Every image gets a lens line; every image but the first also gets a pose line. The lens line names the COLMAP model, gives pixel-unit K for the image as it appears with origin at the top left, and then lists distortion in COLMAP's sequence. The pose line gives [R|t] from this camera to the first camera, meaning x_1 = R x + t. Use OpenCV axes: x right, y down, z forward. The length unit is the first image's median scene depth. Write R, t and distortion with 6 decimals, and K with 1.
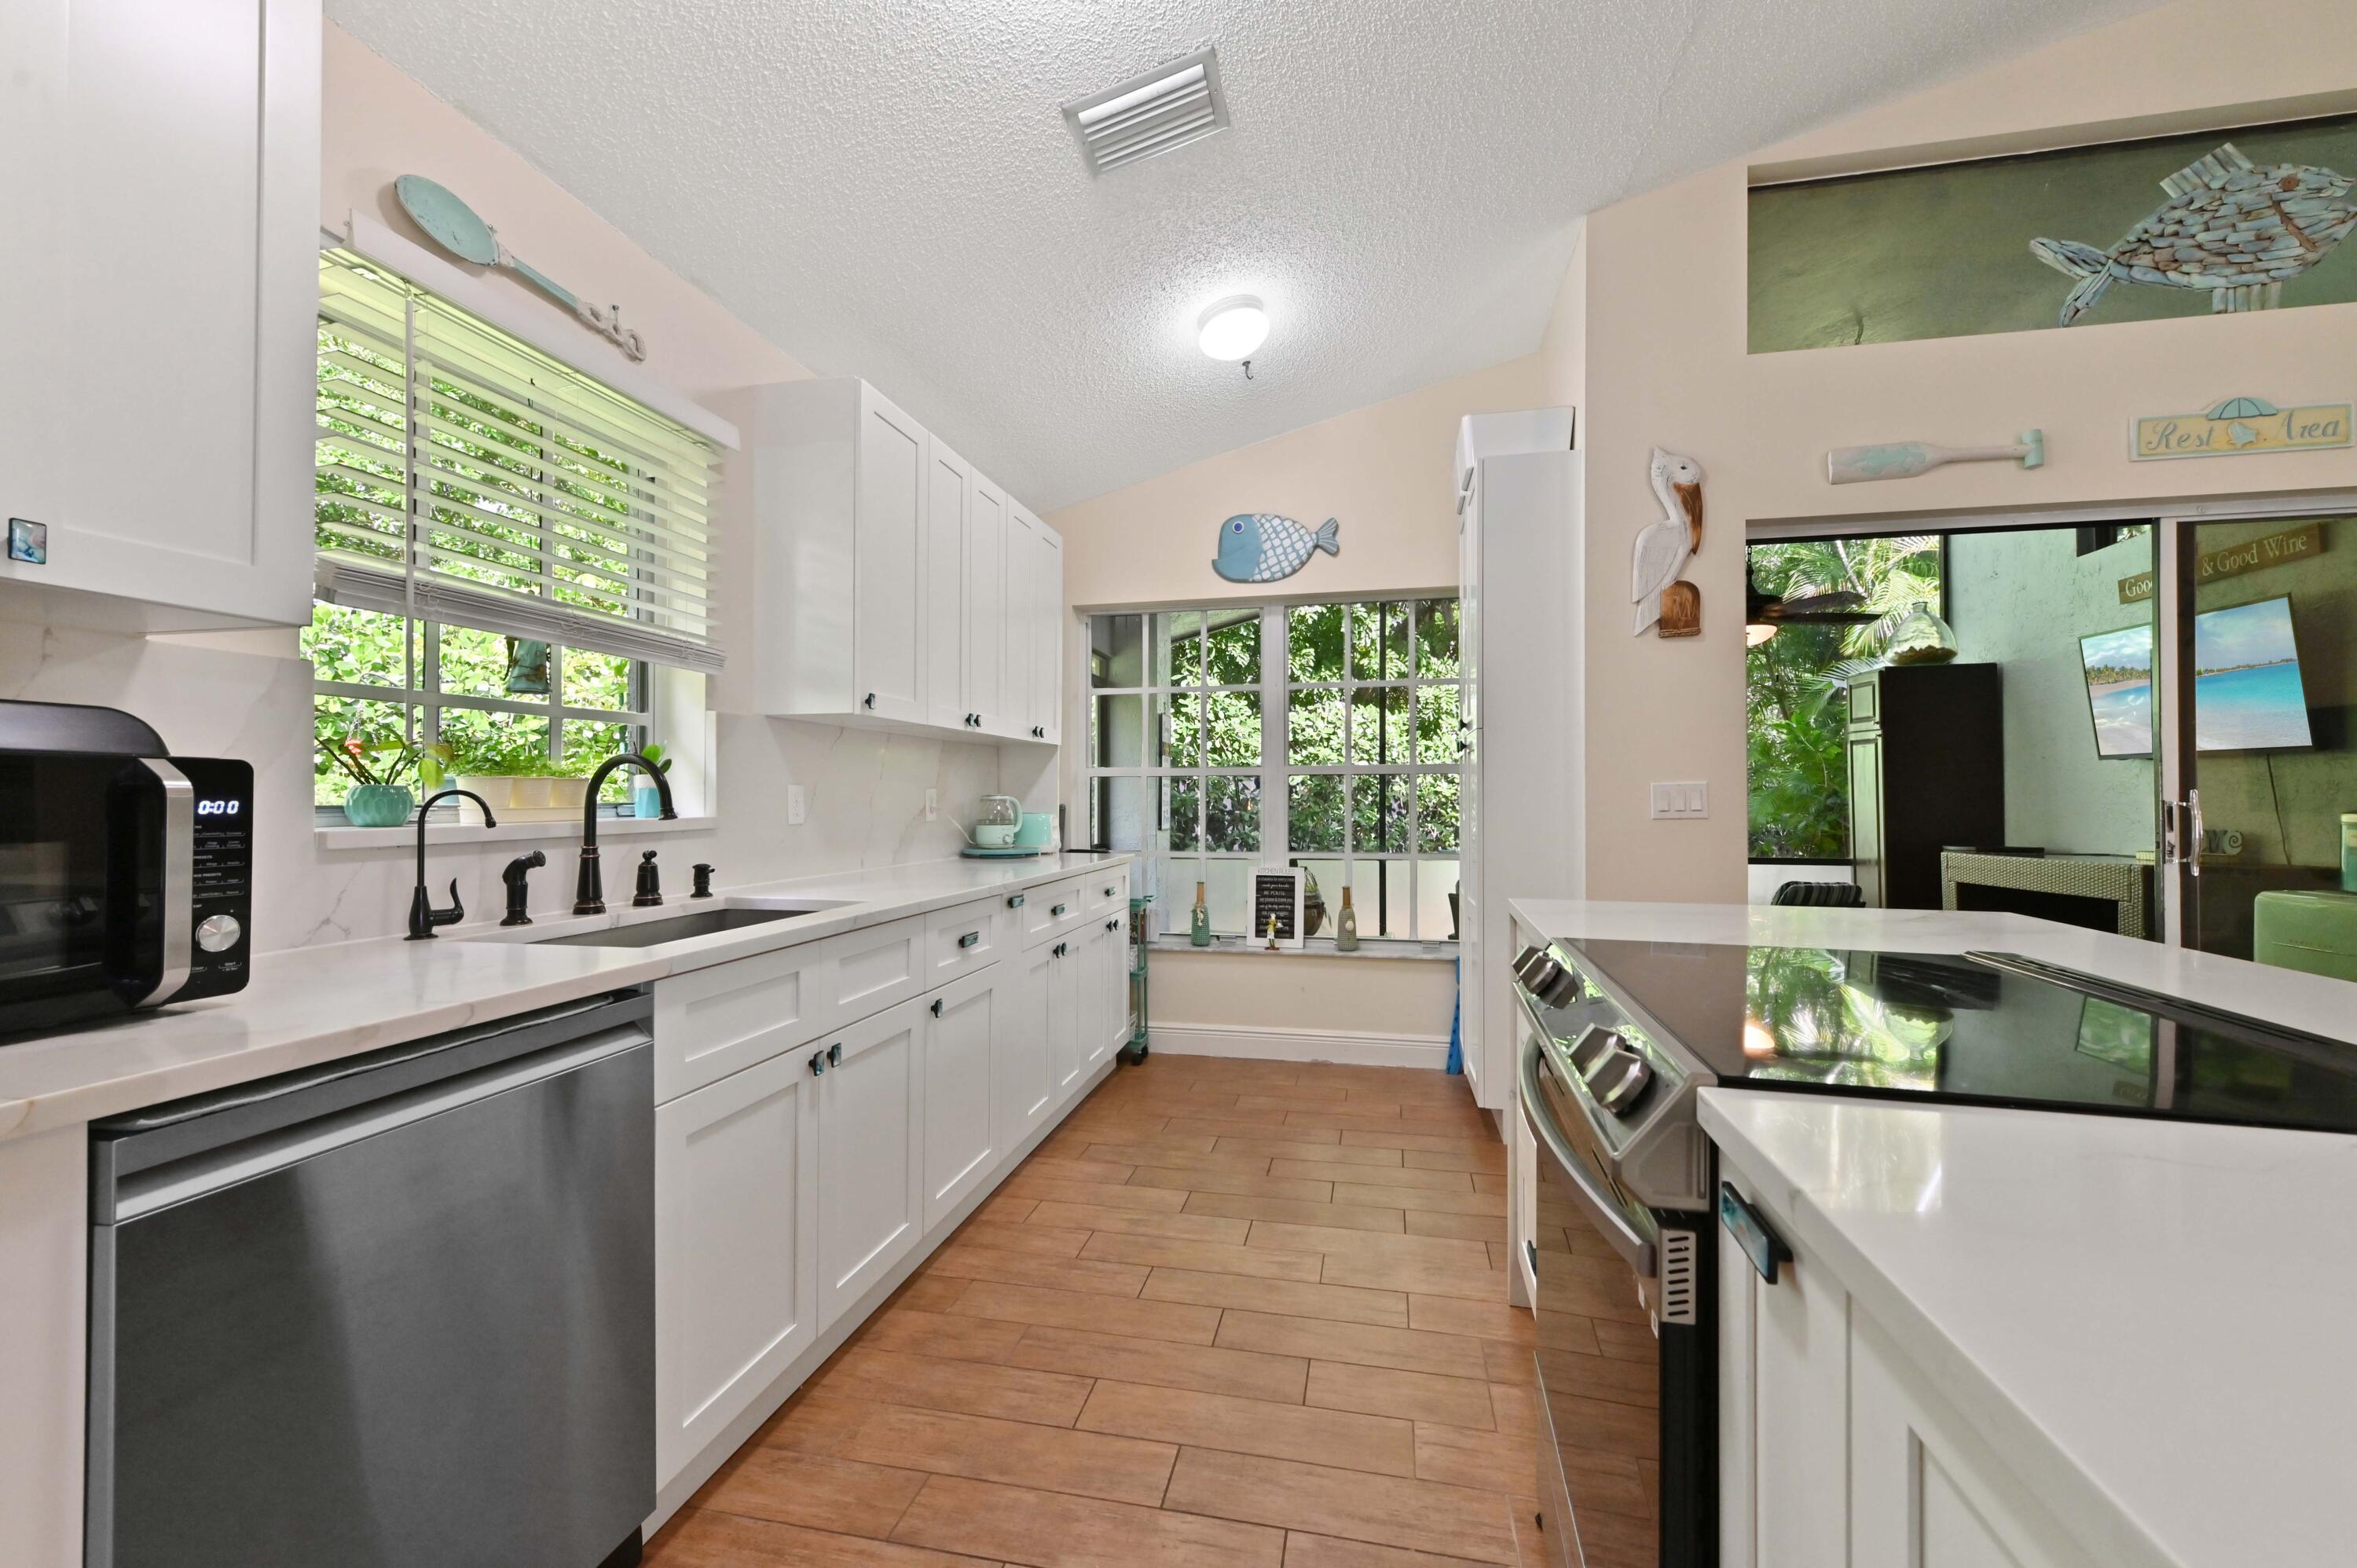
lens RADIAL K [[943.1, 0, 1186.3], [0, 943.1, 787.0], [0, 0, 1]] dist [0.002364, -0.000015]
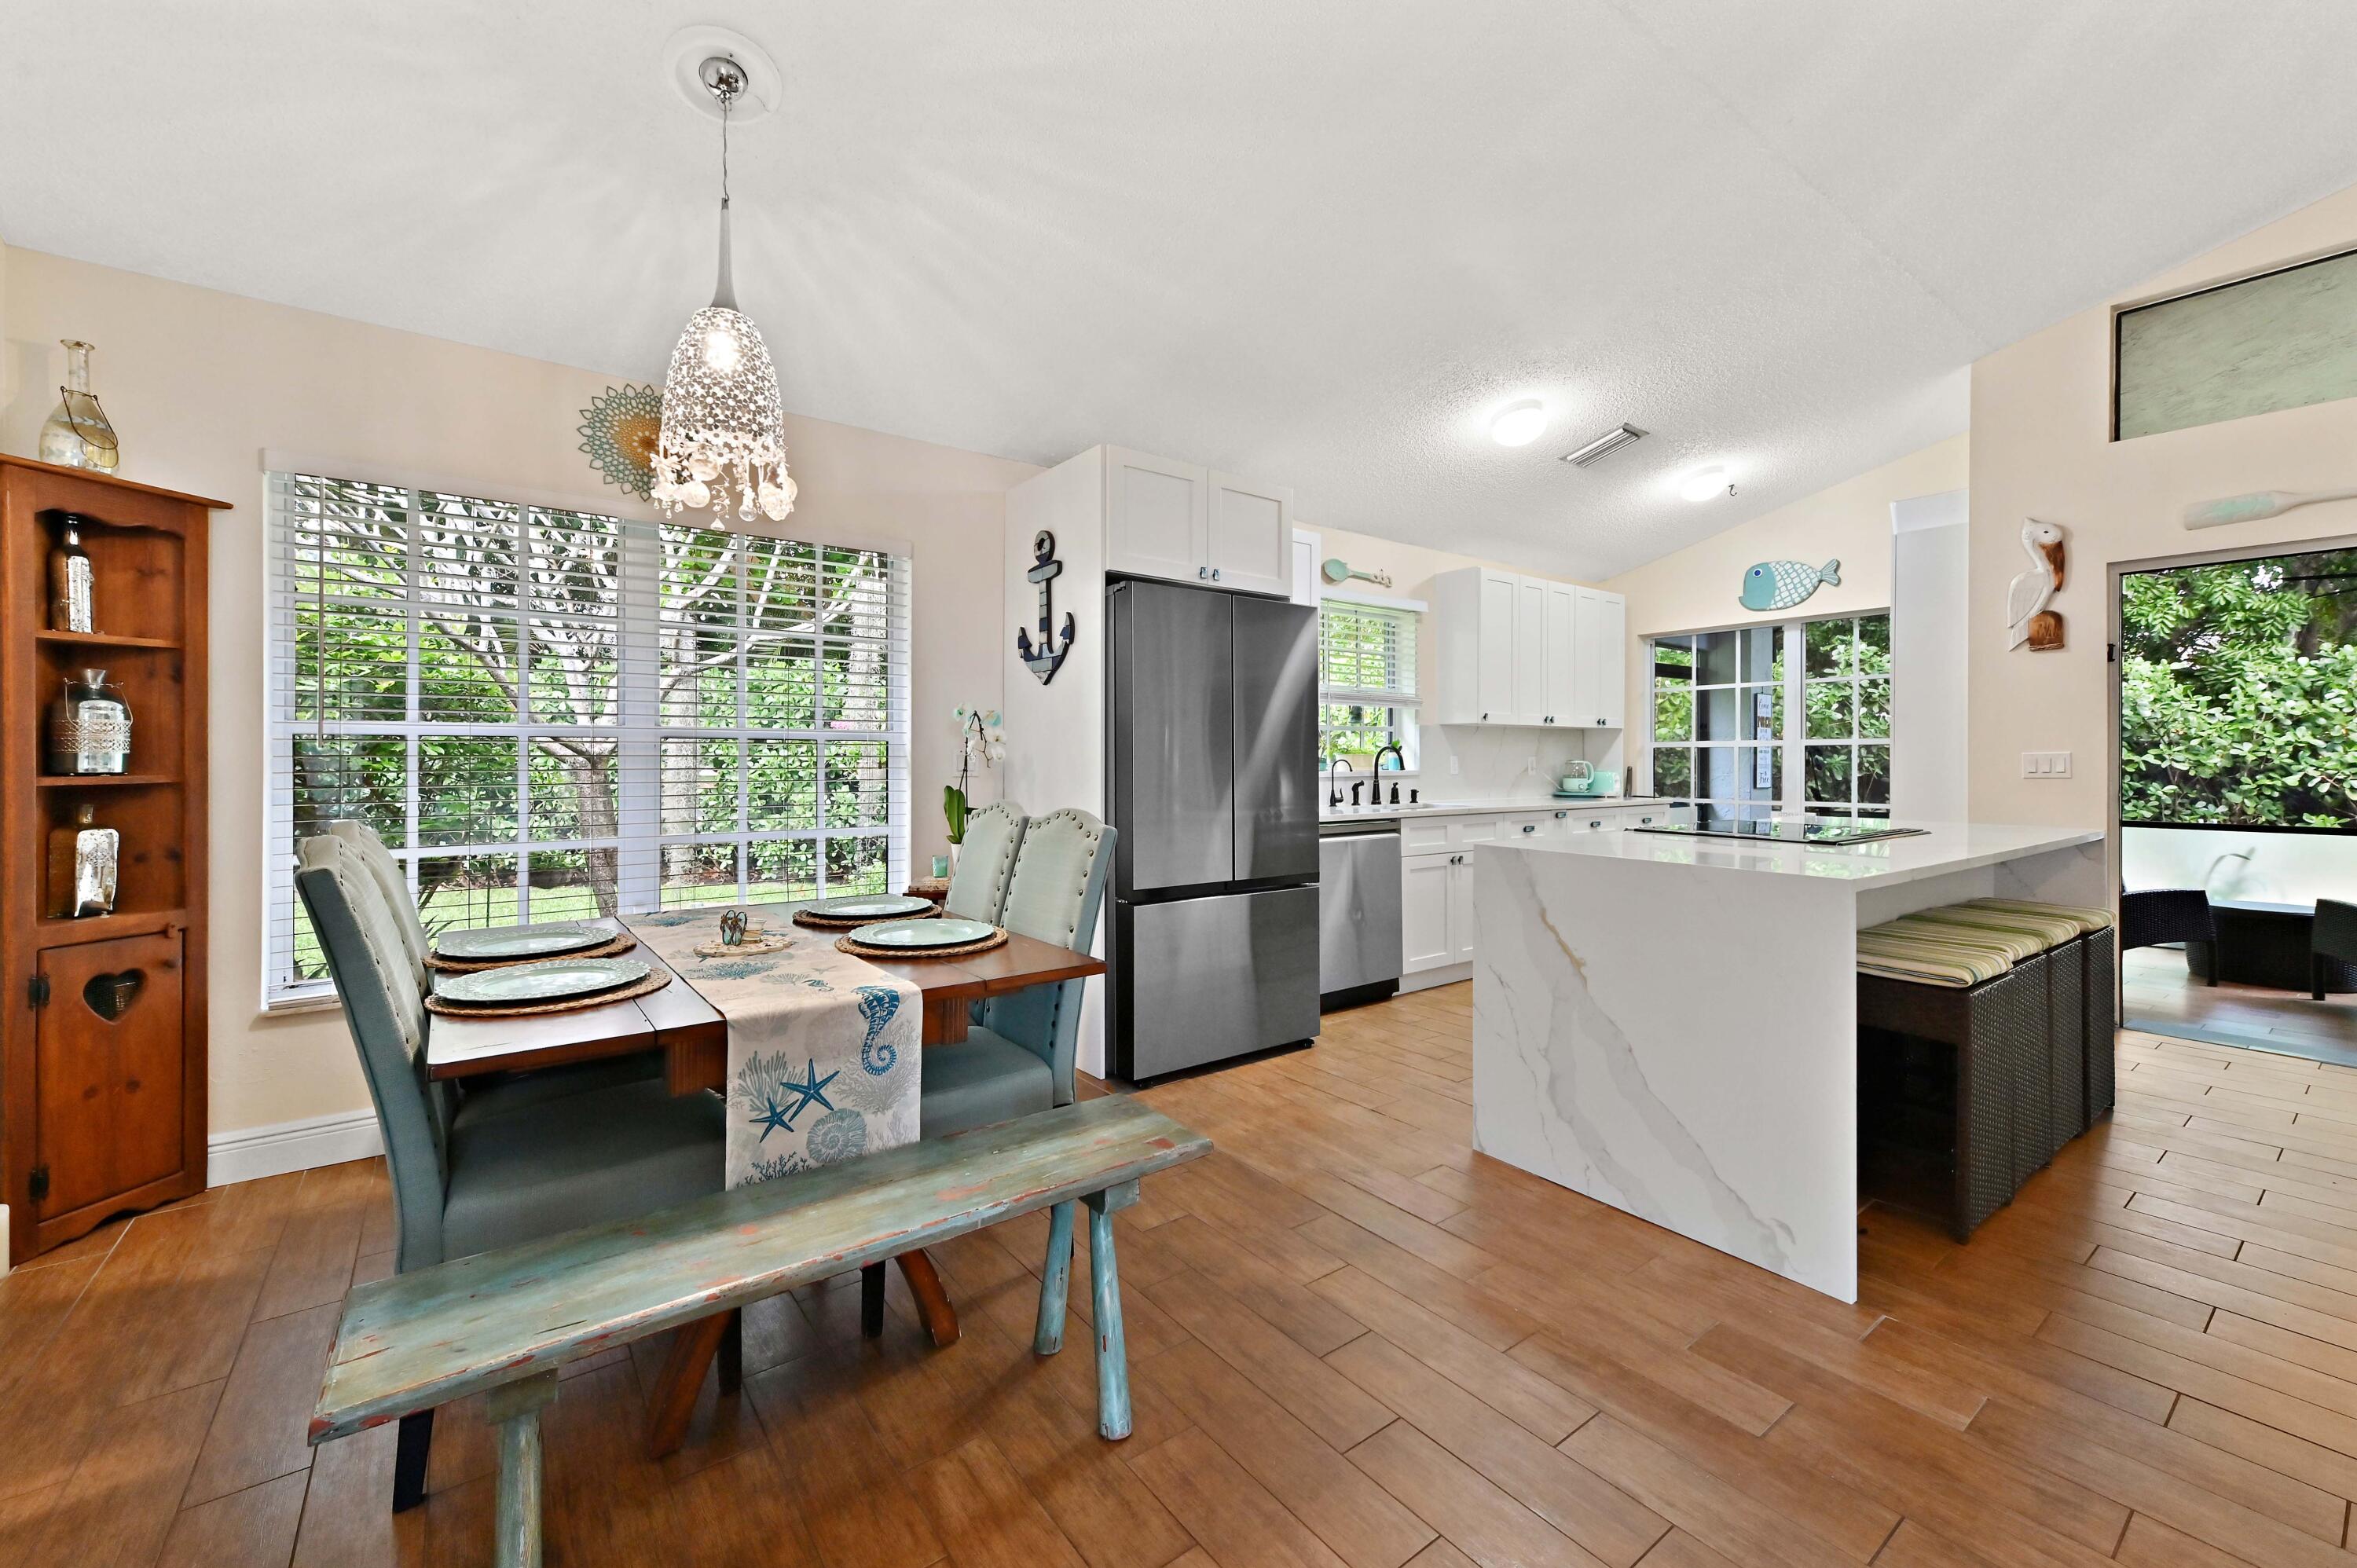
lens RADIAL K [[943.1, 0, 1176.2], [0, 943.1, 760.9], [0, 0, 1]] dist [0.002364, -0.000015]
pose [[0.751179, 0.001450, -0.660097, 0.612360], [0.005909, 0.999943, 0.008920, -0.016293], [0.660072, -0.010601, 0.751128, -1.193722]]
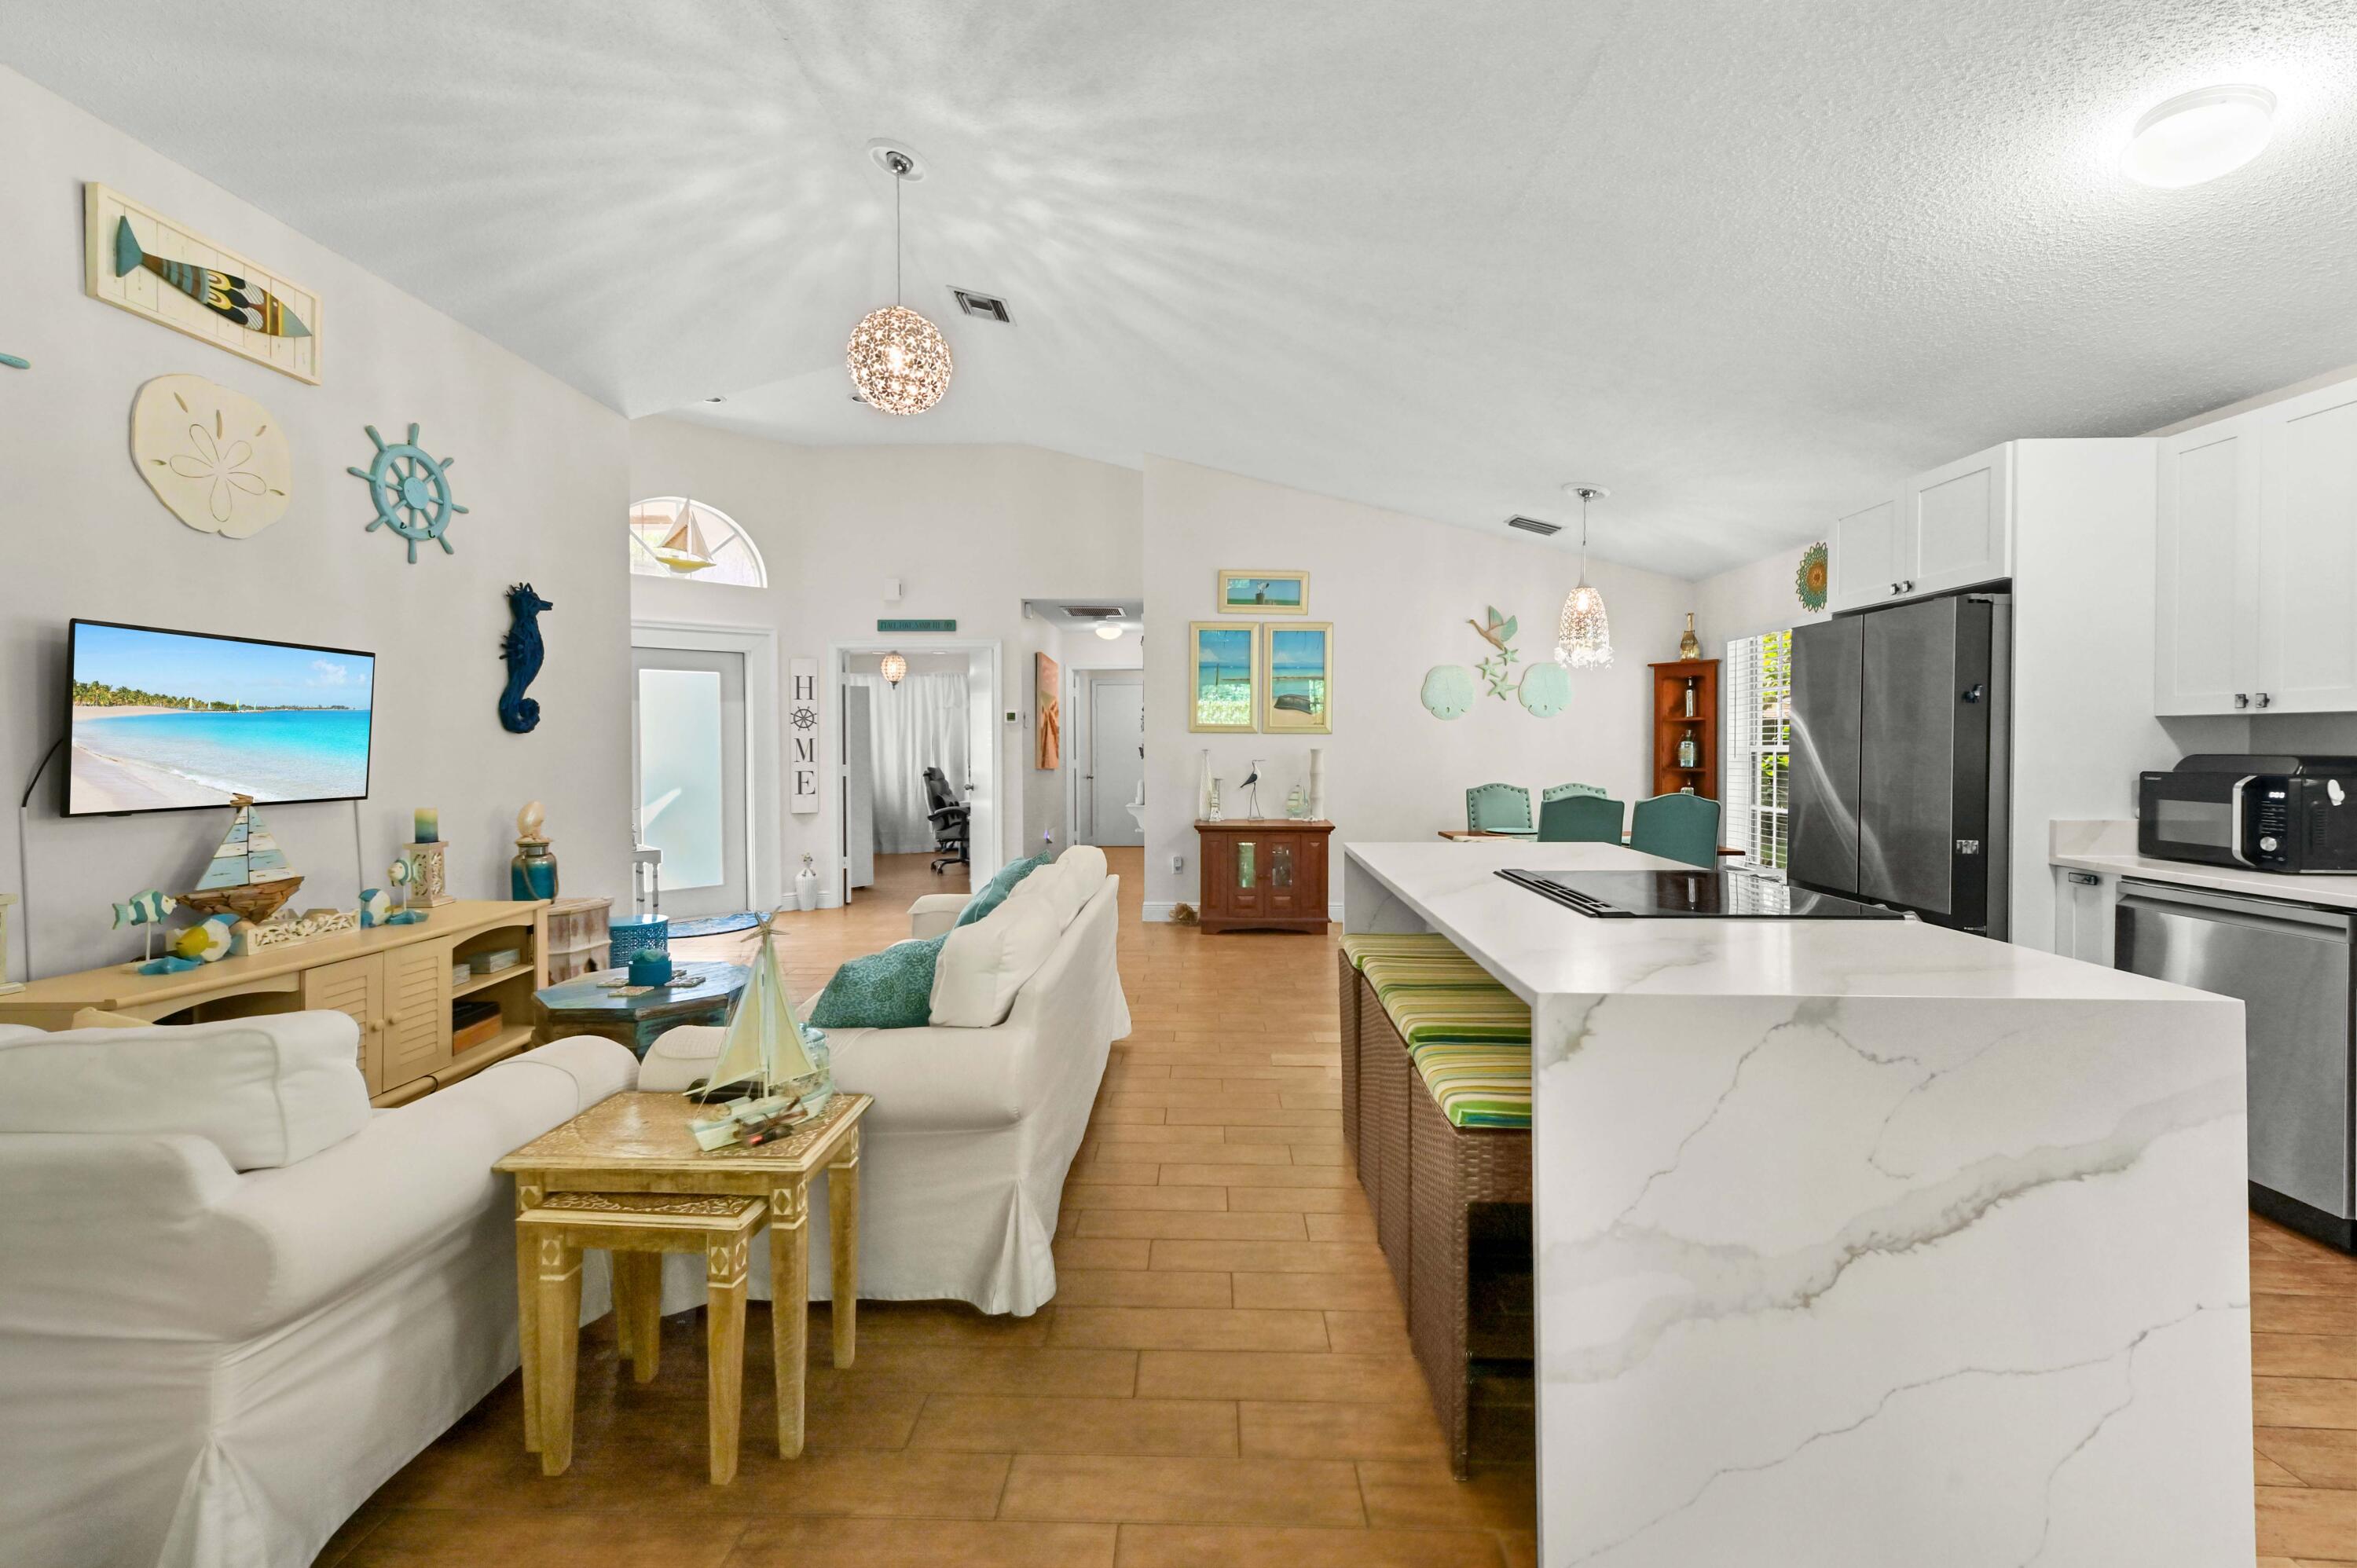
lens RADIAL K [[943.1, 0, 1176.7], [0, 943.1, 770.0], [0, 0, 1]] dist [0.002364, -0.000015]
pose [[-0.984909, 0.005825, -0.172973, 1.038073], [0.003307, 0.999884, 0.014845, -0.042441], [0.173039, 0.014049, -0.984815, 1.385656]]
